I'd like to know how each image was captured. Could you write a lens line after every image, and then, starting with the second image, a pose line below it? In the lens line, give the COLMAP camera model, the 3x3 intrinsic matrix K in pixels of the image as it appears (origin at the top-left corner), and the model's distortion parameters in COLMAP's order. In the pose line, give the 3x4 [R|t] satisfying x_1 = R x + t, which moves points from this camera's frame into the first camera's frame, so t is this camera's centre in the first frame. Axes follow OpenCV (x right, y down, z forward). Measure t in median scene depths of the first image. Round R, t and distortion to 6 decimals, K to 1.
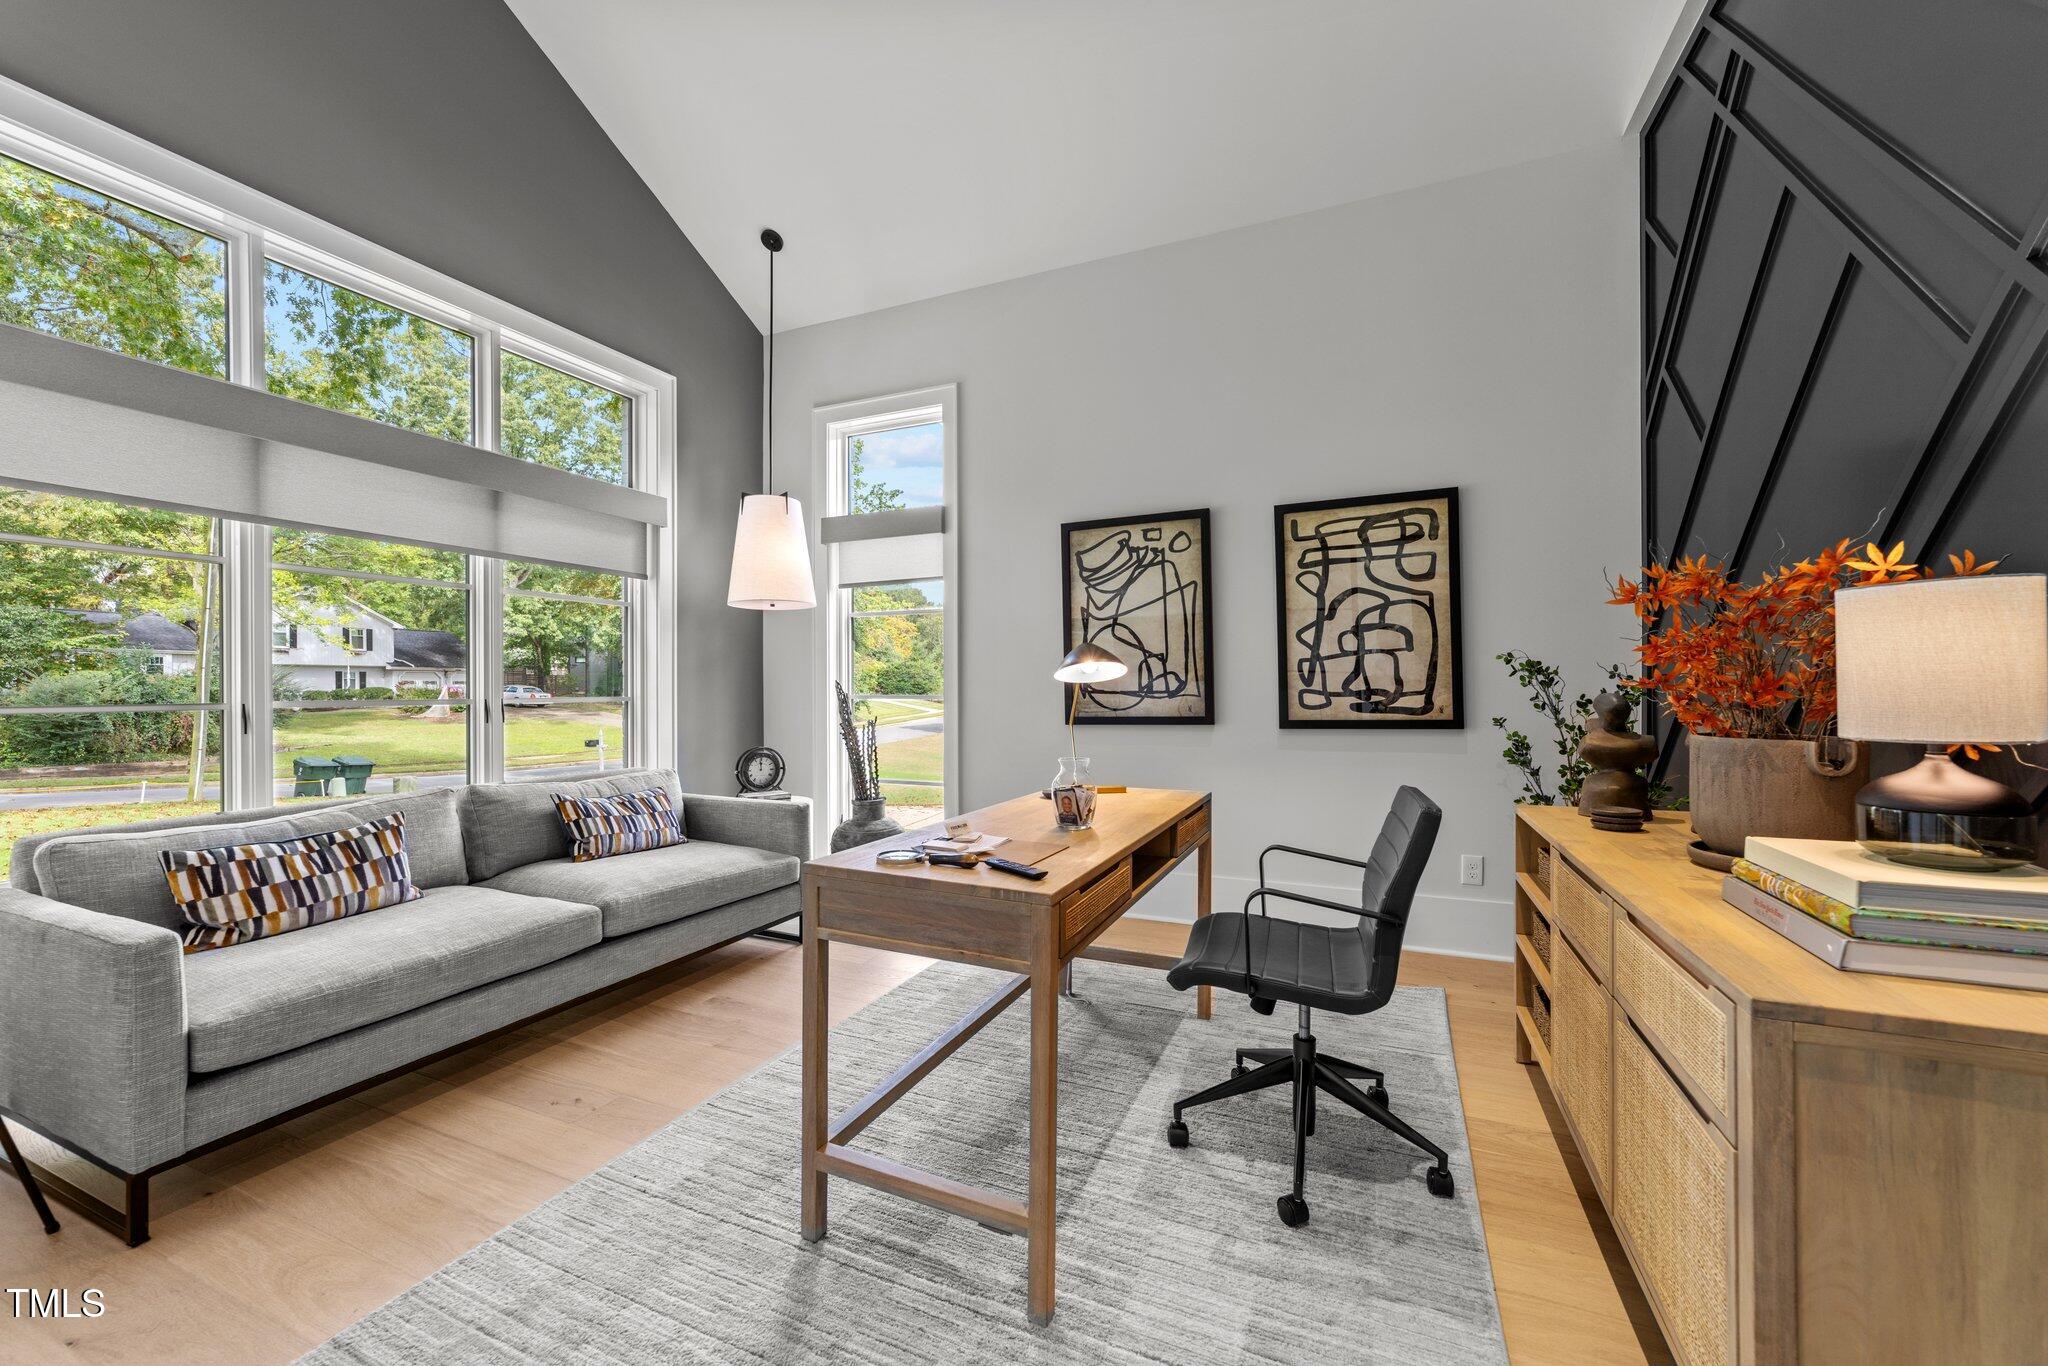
lens RADIAL K [[775.1, 0, 1026.6], [0, 775.1, 687.1], [0, 0, 1]] dist [0.000198, 0.000003]
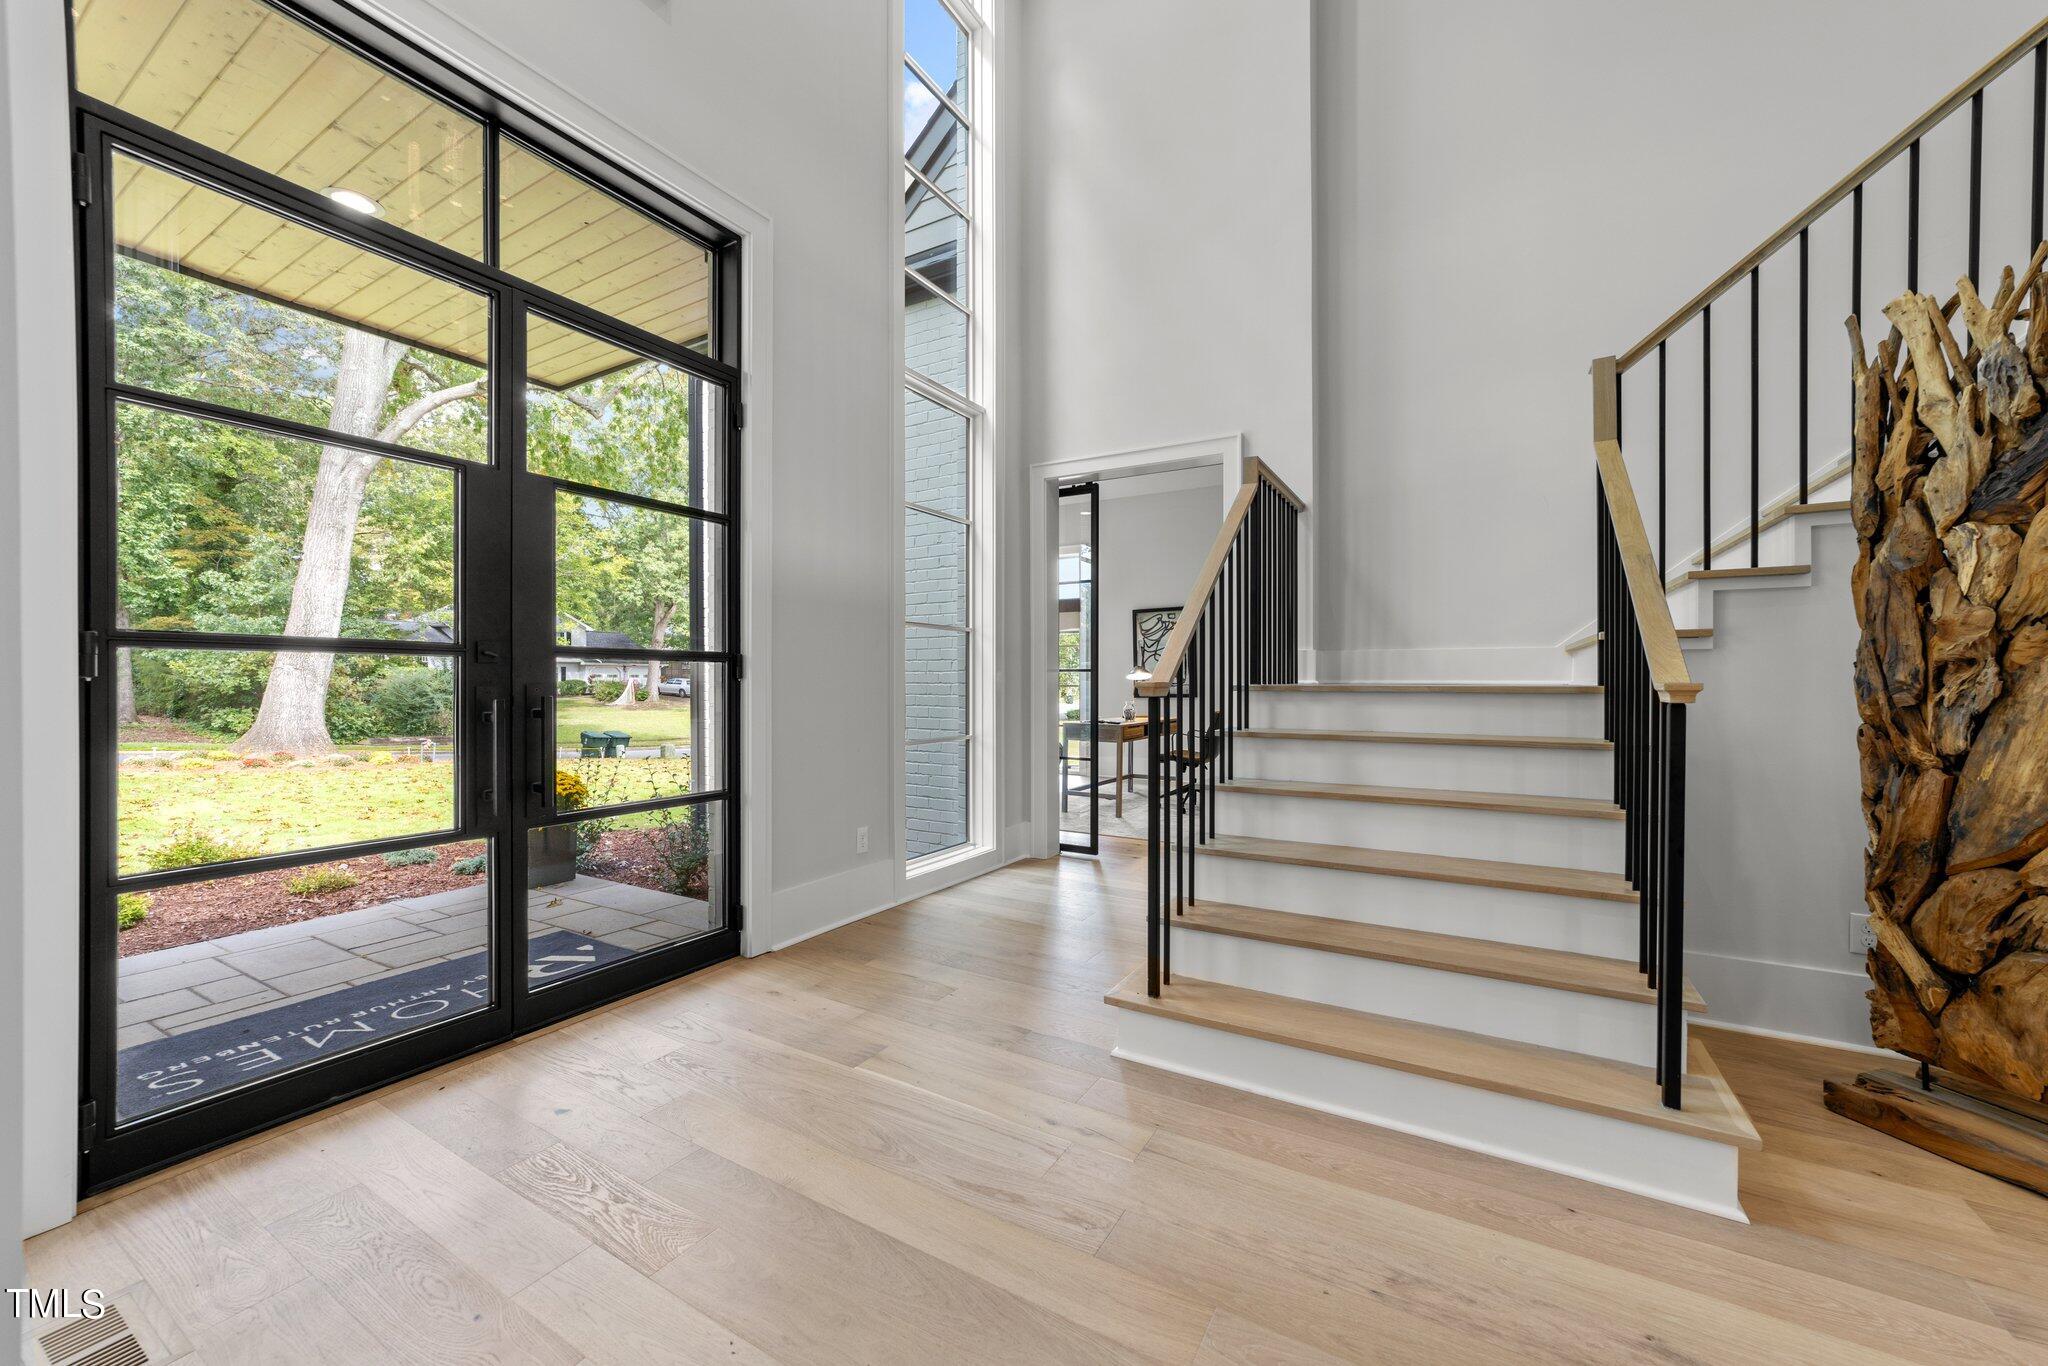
lens RADIAL K [[775.1, 0, 1025.9], [0, 775.1, 685.8], [0, 0, 1]] dist [0.000198, 0.000003]
pose [[0.993080, 0.002181, -0.117416, 0.000203], [-0.001334, 0.999973, 0.007286, -0.000209], [0.117429, -0.007079, 0.993056, -0.125895]]
